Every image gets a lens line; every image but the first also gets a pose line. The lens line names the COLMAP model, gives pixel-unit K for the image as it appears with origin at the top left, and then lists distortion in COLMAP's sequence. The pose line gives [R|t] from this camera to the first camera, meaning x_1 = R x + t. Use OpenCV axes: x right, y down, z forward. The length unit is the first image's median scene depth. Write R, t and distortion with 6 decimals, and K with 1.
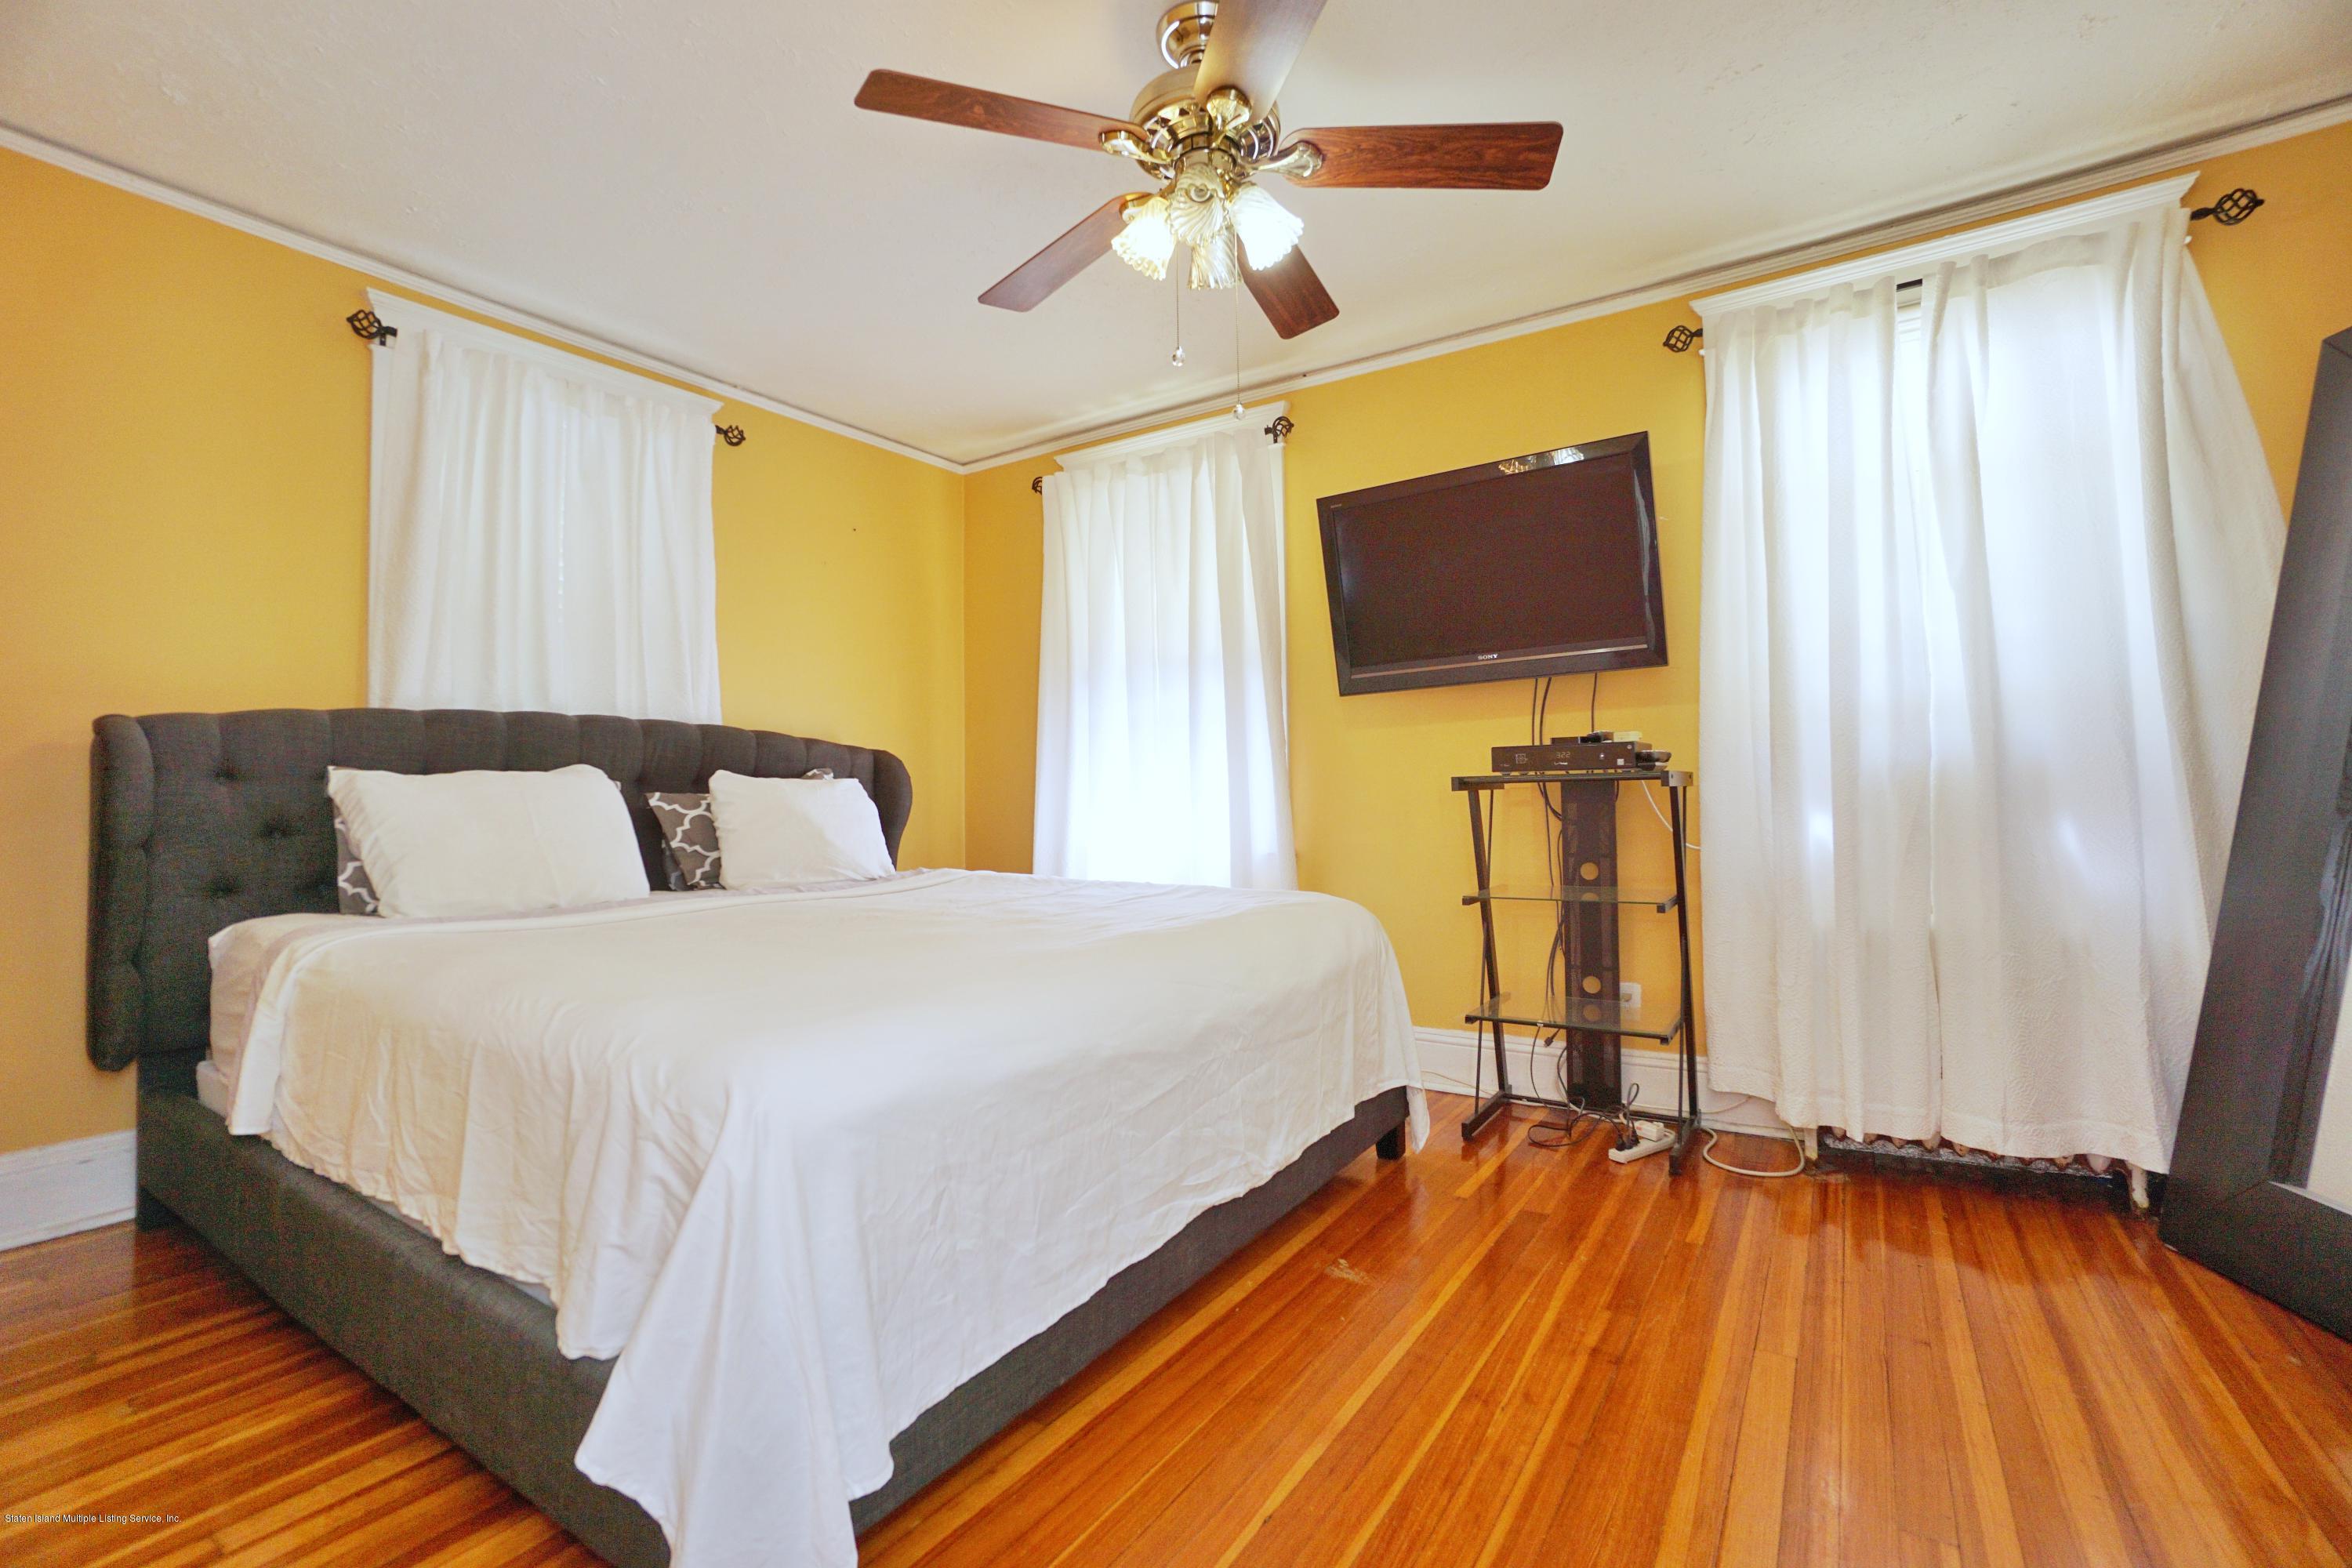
lens RADIAL K [[1031.9, 0, 1165.6], [0, 1031.9, 772.8], [0, 0, 1]] dist [-0.055825, 0.019369]
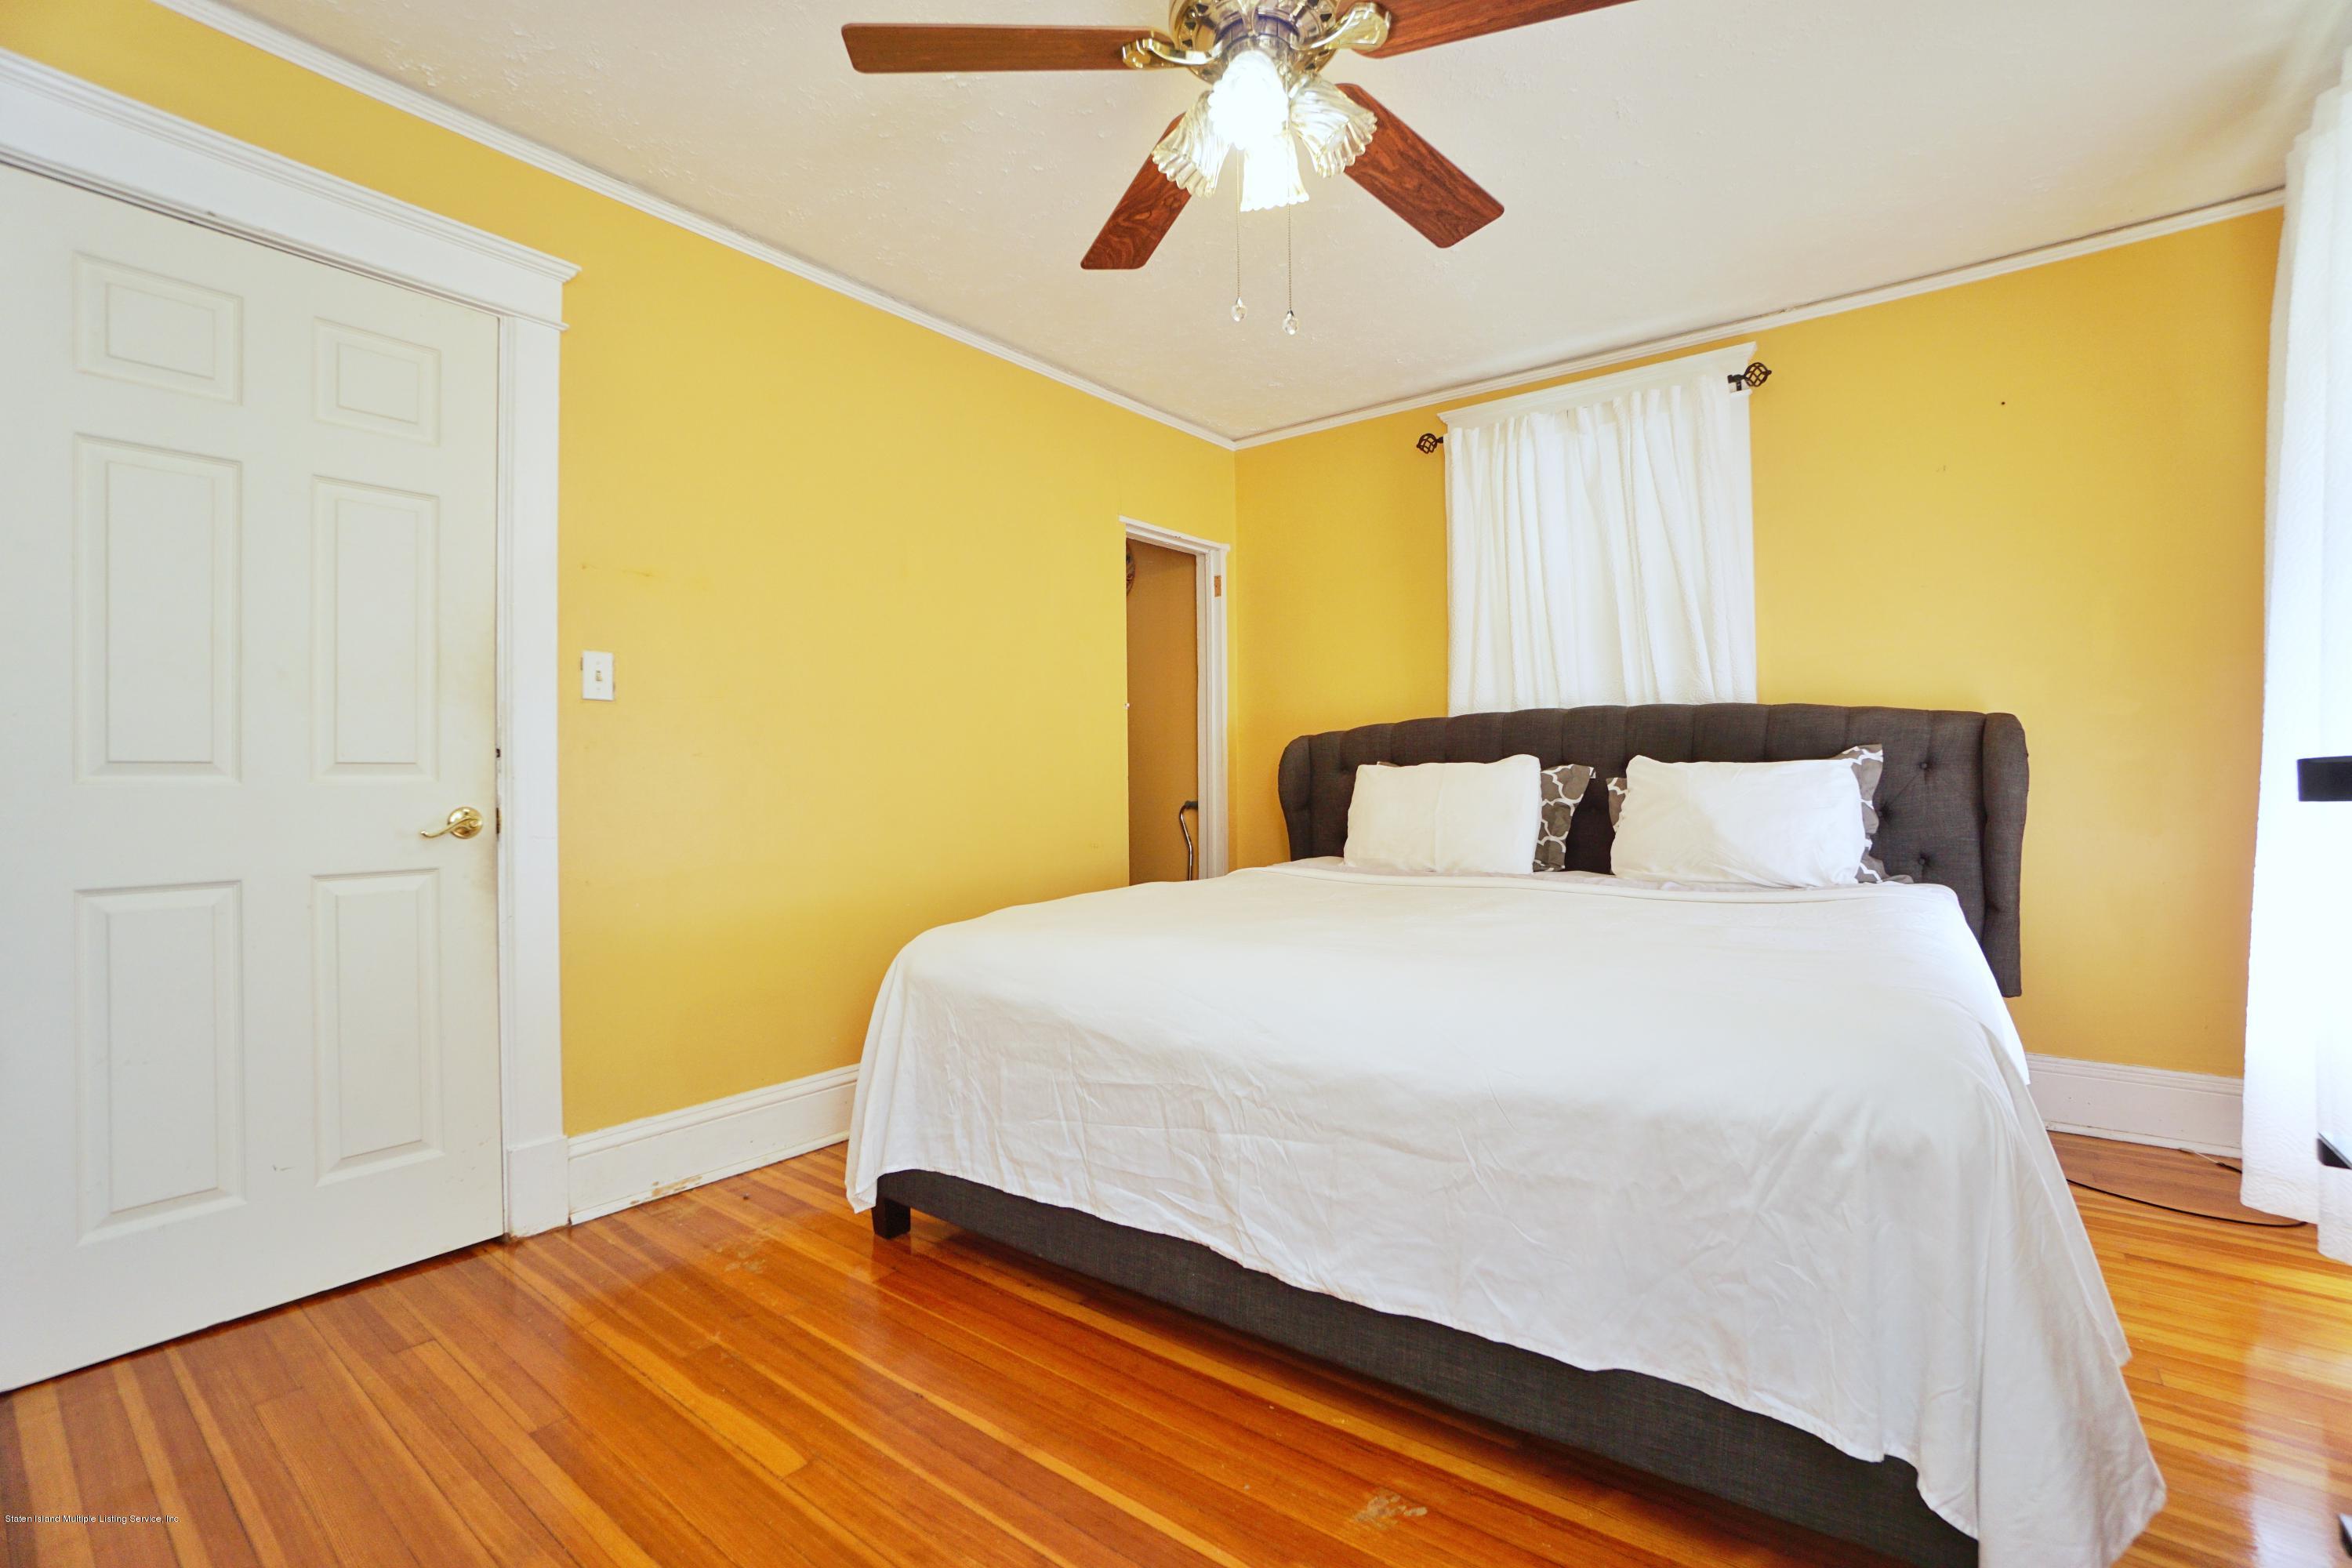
lens RADIAL K [[1031.9, 0, 1165.6], [0, 1031.9, 772.8], [0, 0, 1]] dist [-0.055825, 0.019369]
pose [[-0.067063, 0.004776, -0.997737, 0.650527], [0.034247, 0.999410, 0.002482, -0.004197], [0.997161, -0.034003, -0.067187, 0.701635]]
